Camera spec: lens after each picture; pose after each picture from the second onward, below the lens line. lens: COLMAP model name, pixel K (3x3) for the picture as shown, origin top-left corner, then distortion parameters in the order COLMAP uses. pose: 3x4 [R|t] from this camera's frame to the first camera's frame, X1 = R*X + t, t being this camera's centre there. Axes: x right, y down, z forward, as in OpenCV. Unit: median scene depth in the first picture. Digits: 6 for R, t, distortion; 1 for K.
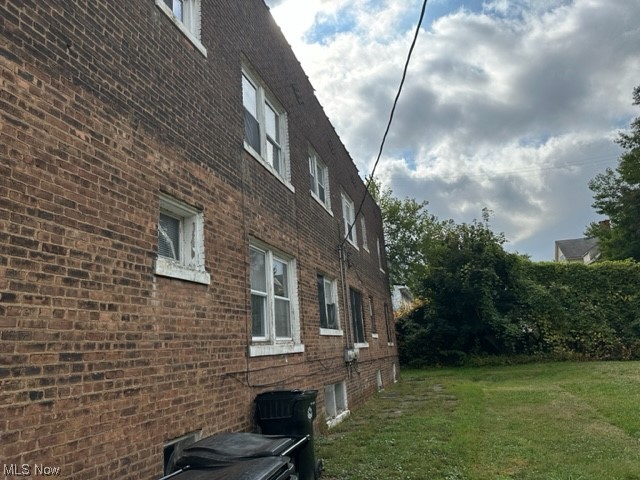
lens RADIAL K [[450.9, 0, 320.0], [0, 450.9, 240.0], [0, 0, 1]] dist [0.057909, -0.089528]
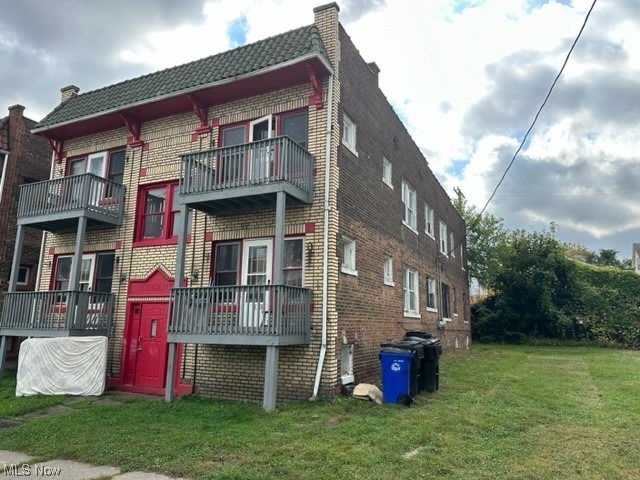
lens RADIAL K [[450.9, 0, 320.0], [0, 450.9, 240.0], [0, 0, 1]] dist [0.057909, -0.089528]
pose [[0.984097, 0.059789, -0.167265, -0.060253], [-0.050434, 0.996945, 0.059634, -0.073363], [0.170319, -0.050250, 0.984107, -0.388835]]
